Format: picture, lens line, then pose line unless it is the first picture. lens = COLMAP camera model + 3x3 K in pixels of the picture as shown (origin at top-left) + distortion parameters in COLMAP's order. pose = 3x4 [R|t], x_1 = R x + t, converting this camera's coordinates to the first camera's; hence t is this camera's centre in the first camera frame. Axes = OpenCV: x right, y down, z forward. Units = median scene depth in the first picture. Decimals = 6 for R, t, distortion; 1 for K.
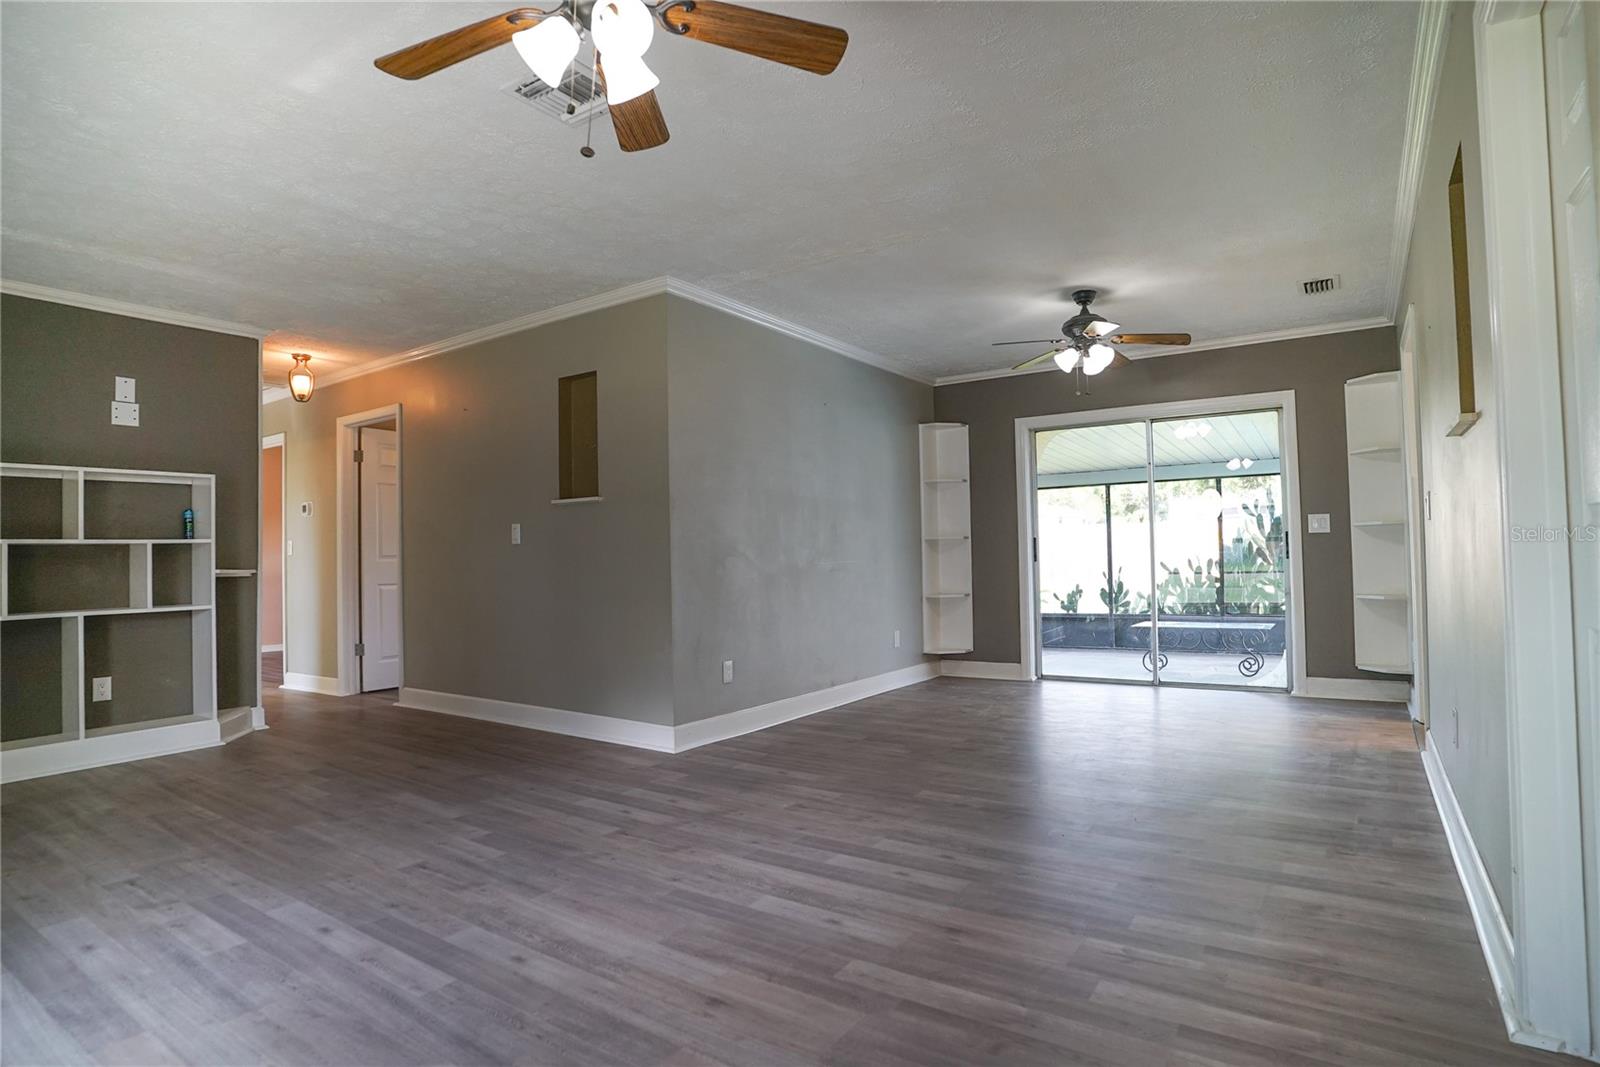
lens RADIAL K [[855.8, 0, 800.0], [0, 855.8, 533.5], [0, 0, 1]] dist [-0.090379, 0.049109]
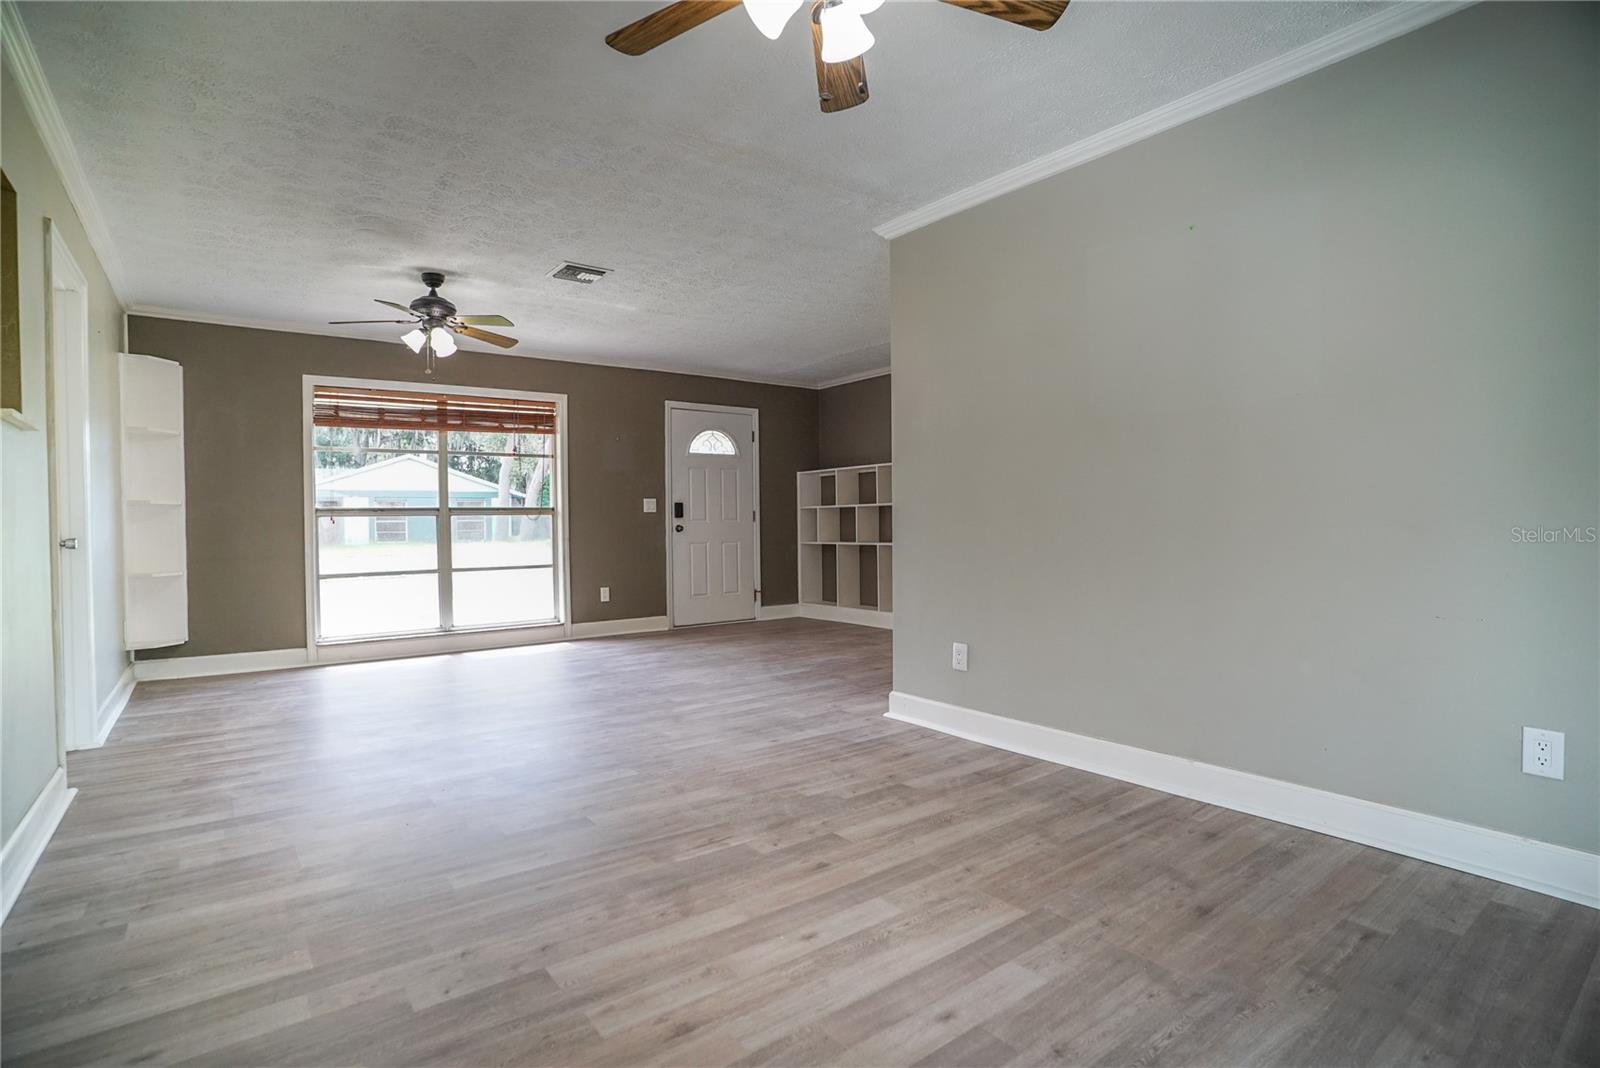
lens RADIAL K [[797.6, 0, 785.1], [0, 797.6, 529.5], [0, 0, 1]] dist [-0.078689, 0.036964]
pose [[-0.340321, 0.028395, -0.939880, 1.165563], [0.043674, 0.998943, 0.014365, 0.037124], [0.939294, -0.036160, -0.341202, 1.884329]]
